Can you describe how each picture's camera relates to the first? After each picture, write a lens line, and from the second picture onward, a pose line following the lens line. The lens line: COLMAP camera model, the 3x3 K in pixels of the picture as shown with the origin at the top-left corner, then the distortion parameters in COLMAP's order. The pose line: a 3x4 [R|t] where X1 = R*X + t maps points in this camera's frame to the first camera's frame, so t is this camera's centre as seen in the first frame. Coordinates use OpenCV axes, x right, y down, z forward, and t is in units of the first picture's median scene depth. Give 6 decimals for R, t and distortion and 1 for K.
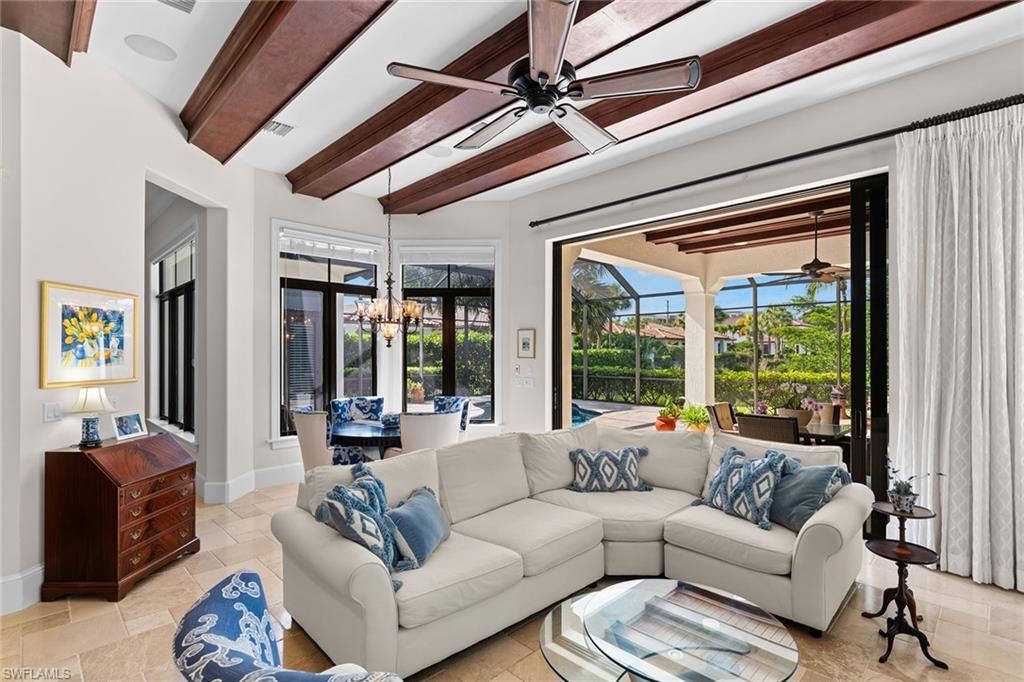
lens RADIAL K [[492.0, 0, 513.2], [0, 492.0, 355.5], [0, 0, 1]] dist [0.000355, 0.000052]
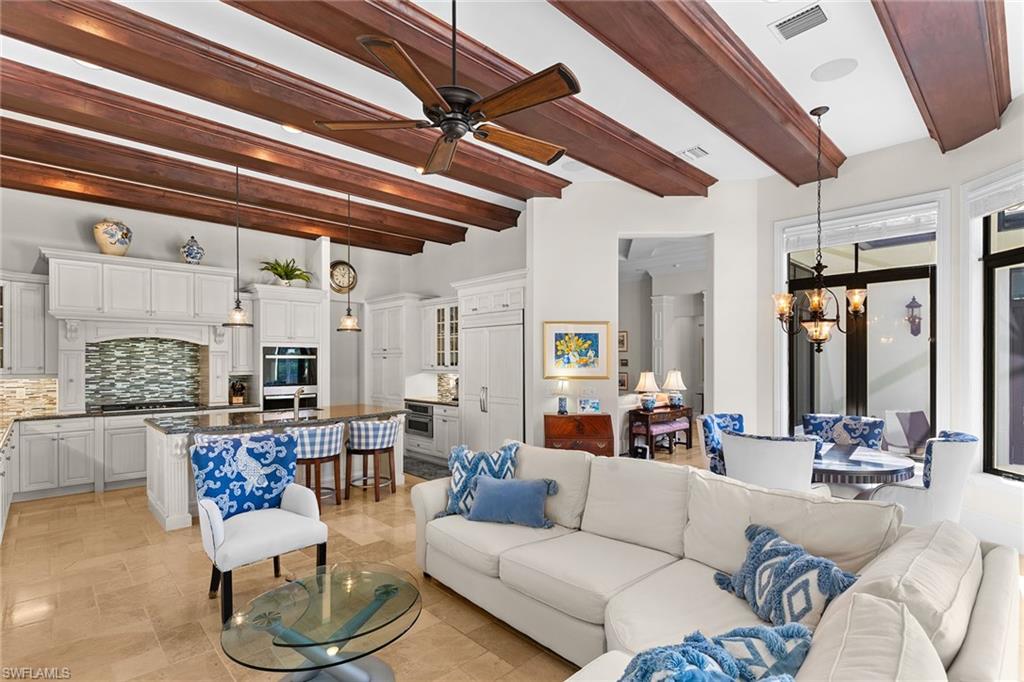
lens RADIAL K [[492.0, 0, 513.2], [0, 492.0, 355.5], [0, 0, 1]] dist [0.000355, 0.000052]
pose [[-0.018659, -0.003858, -0.999818, 0.845109], [-0.001845, 0.999991, -0.003824, -0.013681], [0.999824, 0.001774, -0.018666, 0.829514]]
